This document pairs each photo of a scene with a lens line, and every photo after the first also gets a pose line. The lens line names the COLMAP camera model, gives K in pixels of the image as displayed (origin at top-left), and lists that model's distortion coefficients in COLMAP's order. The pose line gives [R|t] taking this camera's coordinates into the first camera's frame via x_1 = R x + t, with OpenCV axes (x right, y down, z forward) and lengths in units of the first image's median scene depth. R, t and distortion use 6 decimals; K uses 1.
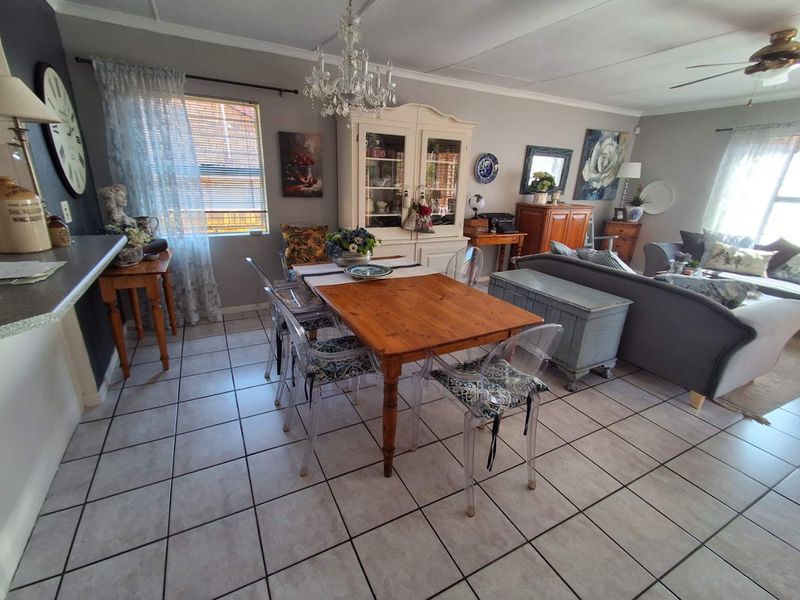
lens RADIAL K [[363.5, 0, 398.1], [0, 363.5, 299.0], [0, 0, 1]] dist [-0.002700, 0.012399]
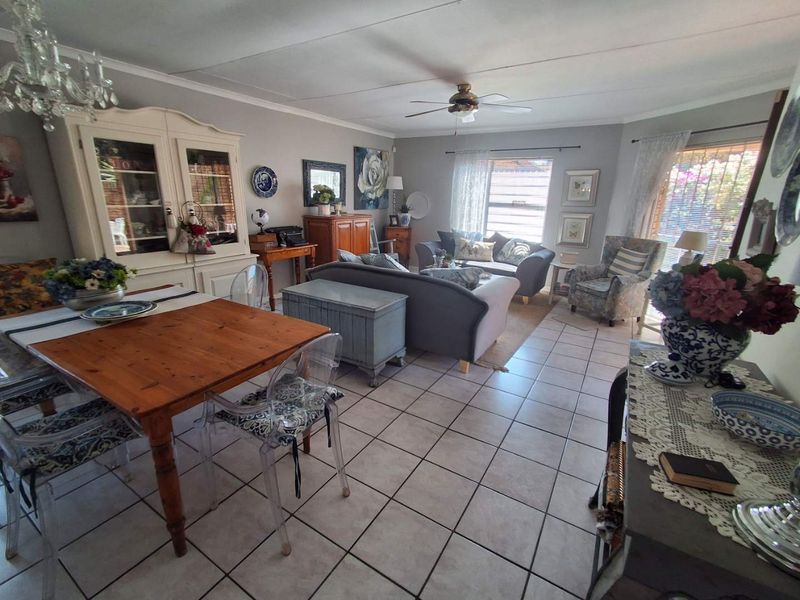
lens RADIAL K [[364.1, 0, 398.1], [0, 364.1, 298.5], [0, 0, 1]] dist [-0.000342, 0.007065]
pose [[0.863359, -0.159125, 0.478842, 0.044377], [0.174786, 0.984533, 0.012031, -0.003343], [-0.473351, 0.073308, 0.877818, 0.000945]]
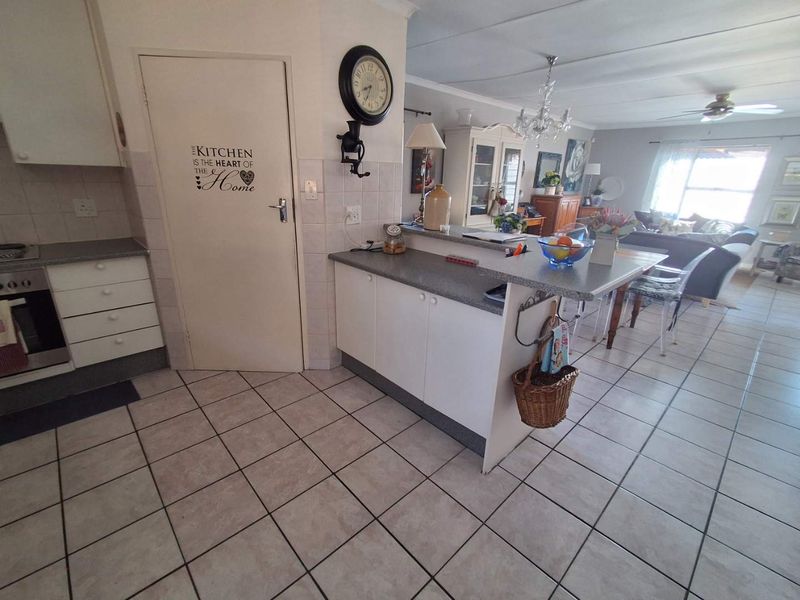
lens RADIAL K [[364.1, 0, 398.1], [0, 364.1, 298.5], [0, 0, 1]] dist [-0.000342, 0.007065]
pose [[0.963358, -0.096985, 0.250070, -0.699301], [0.094985, 0.995276, 0.020083, 0.053891], [-0.250837, 0.004405, 0.968019, -0.220622]]
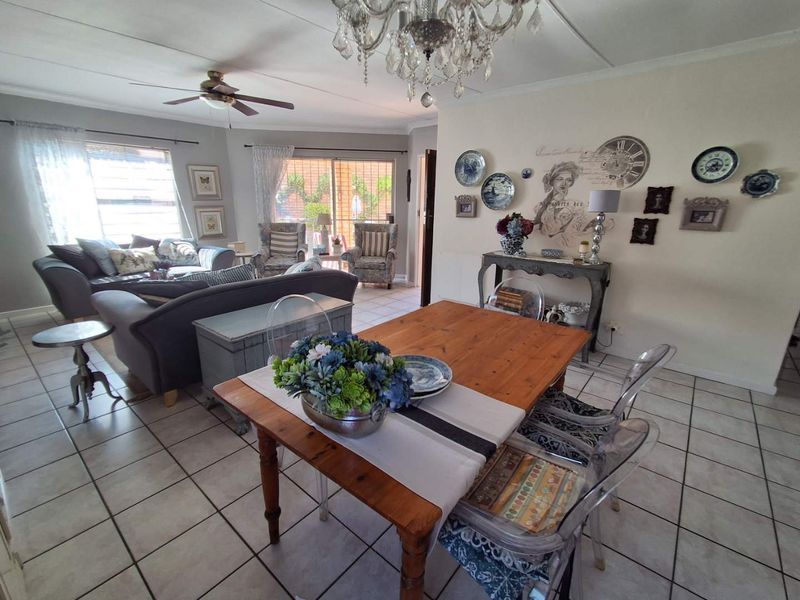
lens RADIAL K [[364.1, 0, 398.1], [0, 364.1, 298.5], [0, 0, 1]] dist [-0.000342, 0.007065]
pose [[-0.384032, -0.296281, 0.874493, -0.352960], [0.272480, 0.868570, 0.413934, -0.276295], [-0.882199, 0.397245, -0.252828, 0.745989]]
